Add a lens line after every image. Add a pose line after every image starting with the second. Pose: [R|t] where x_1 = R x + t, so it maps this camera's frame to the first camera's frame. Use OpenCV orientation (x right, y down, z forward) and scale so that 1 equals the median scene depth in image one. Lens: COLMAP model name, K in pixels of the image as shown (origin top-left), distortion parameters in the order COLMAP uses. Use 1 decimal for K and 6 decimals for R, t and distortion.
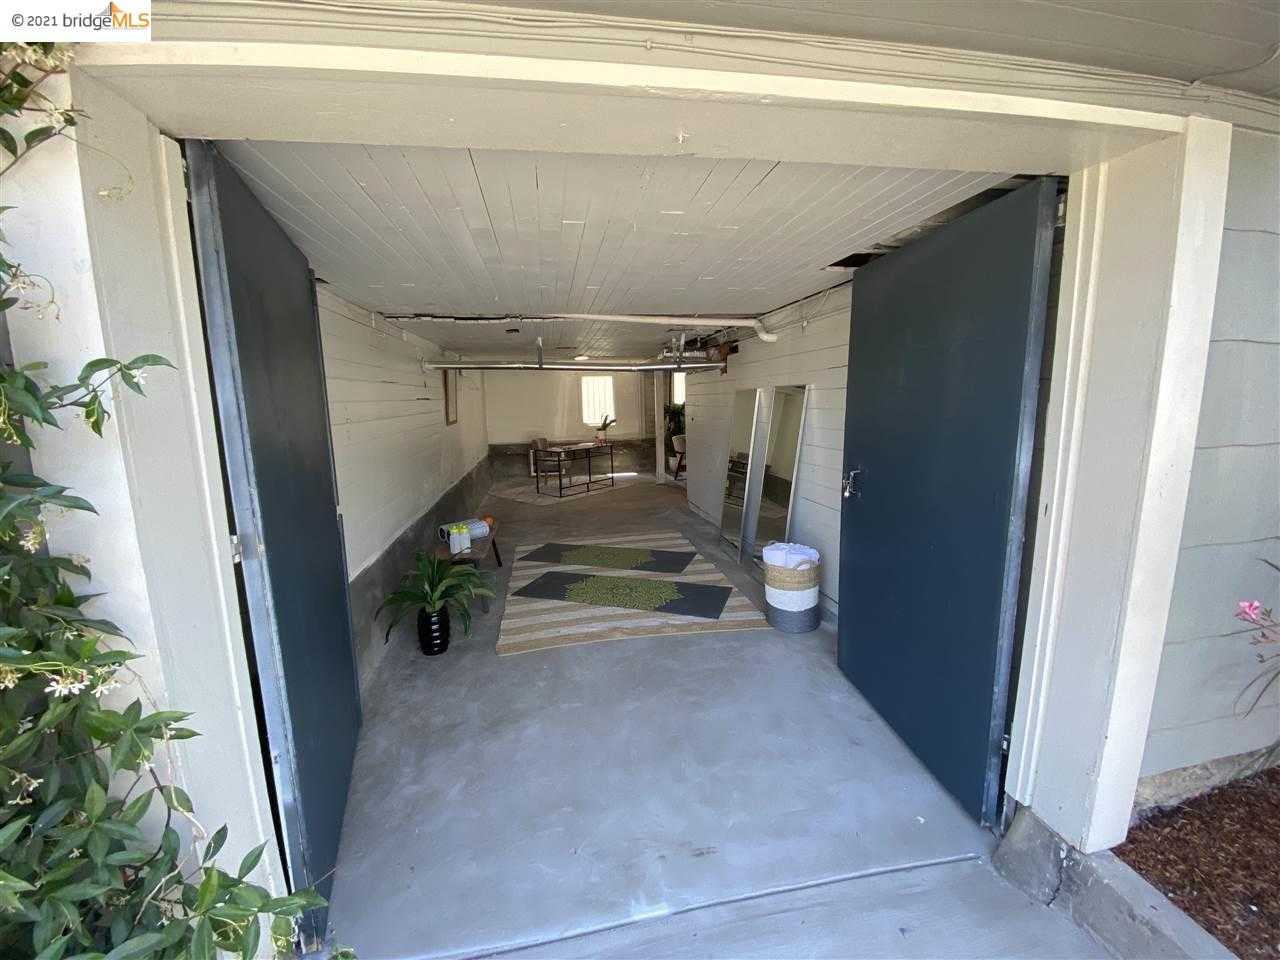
lens RADIAL K [[514.1, 0, 645.5], [0, 514.1, 479.7], [0, 0, 1]] dist [-0.001694, -0.010597]
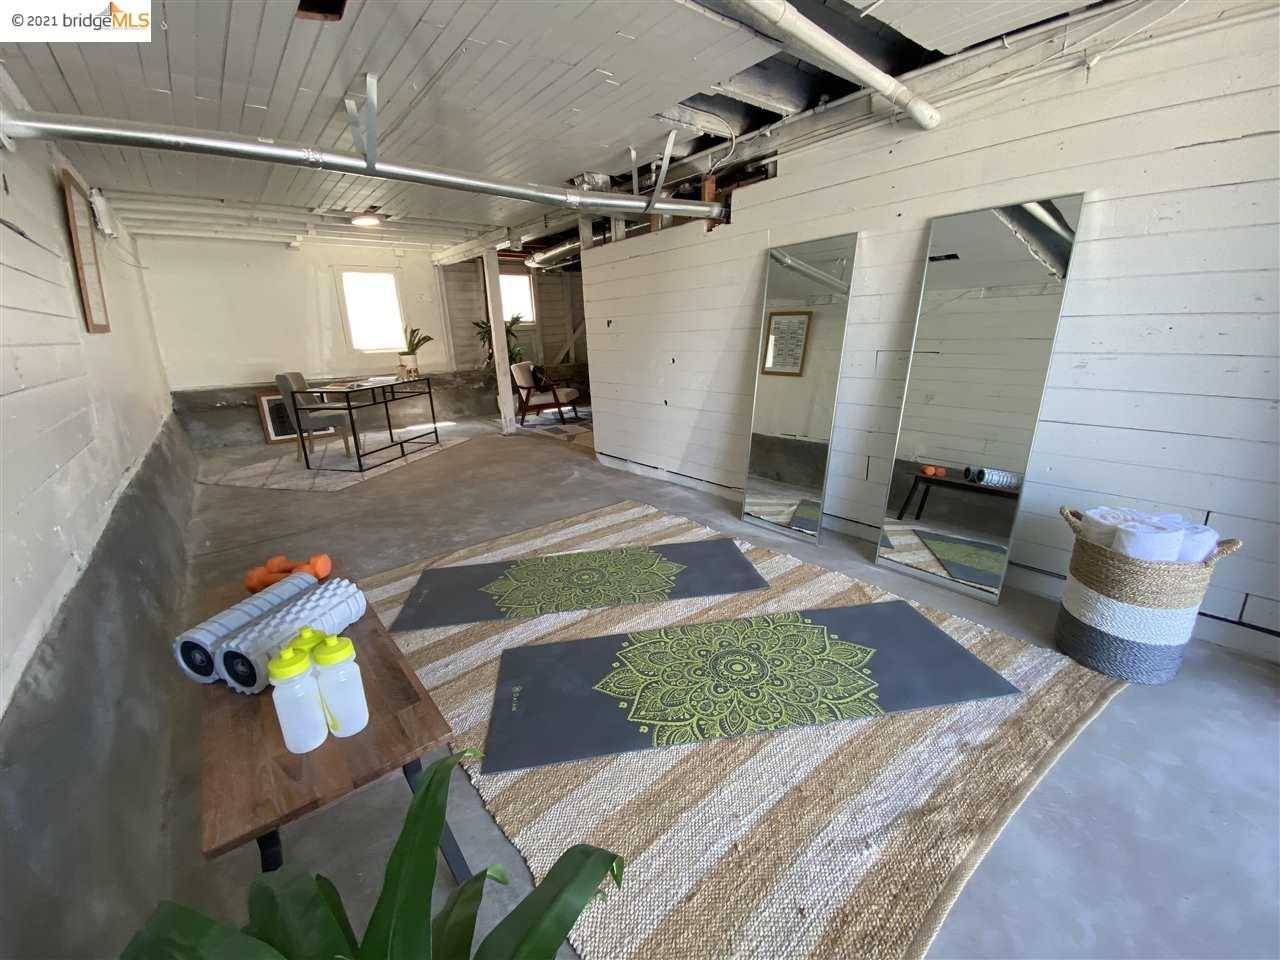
lens RADIAL K [[514.1, 0, 633.9], [0, 514.1, 478.8], [0, 0, 1]] dist [-0.001694, -0.010597]
pose [[0.881796, -0.134013, 0.452190, -0.237560], [0.085771, 0.988359, 0.125656, -0.005190], [-0.463766, -0.072019, 0.883026, 0.520419]]
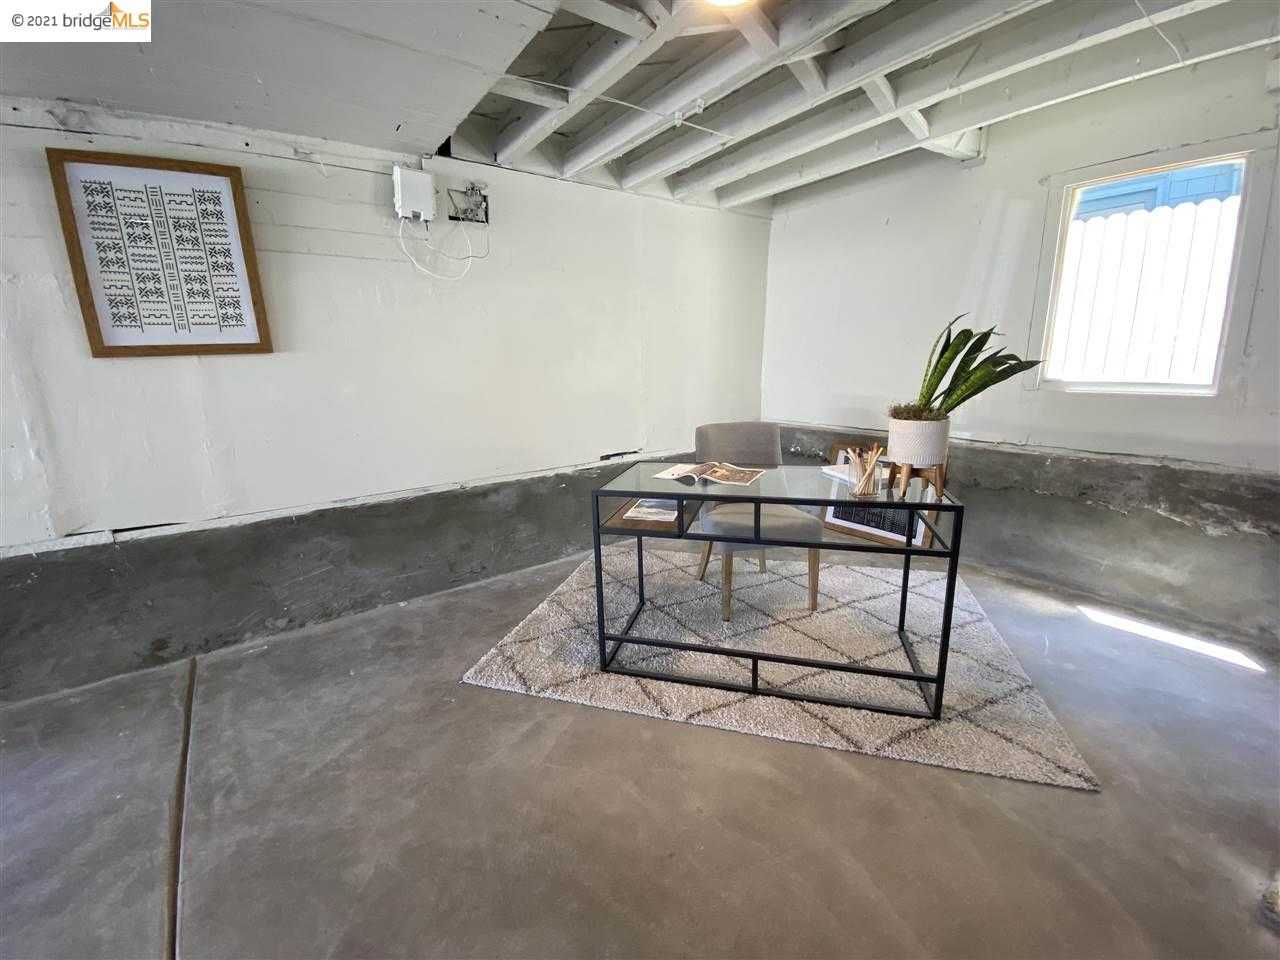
lens RADIAL K [[514.1, 0, 633.5], [0, 514.1, 489.4], [0, 0, 1]] dist [-0.001694, -0.010597]
pose [[0.423034, 0.218452, -0.879387, 0.060385], [-0.126189, 0.975250, 0.181562, -0.148157], [0.897284, 0.034162, 0.440130, 1.341126]]
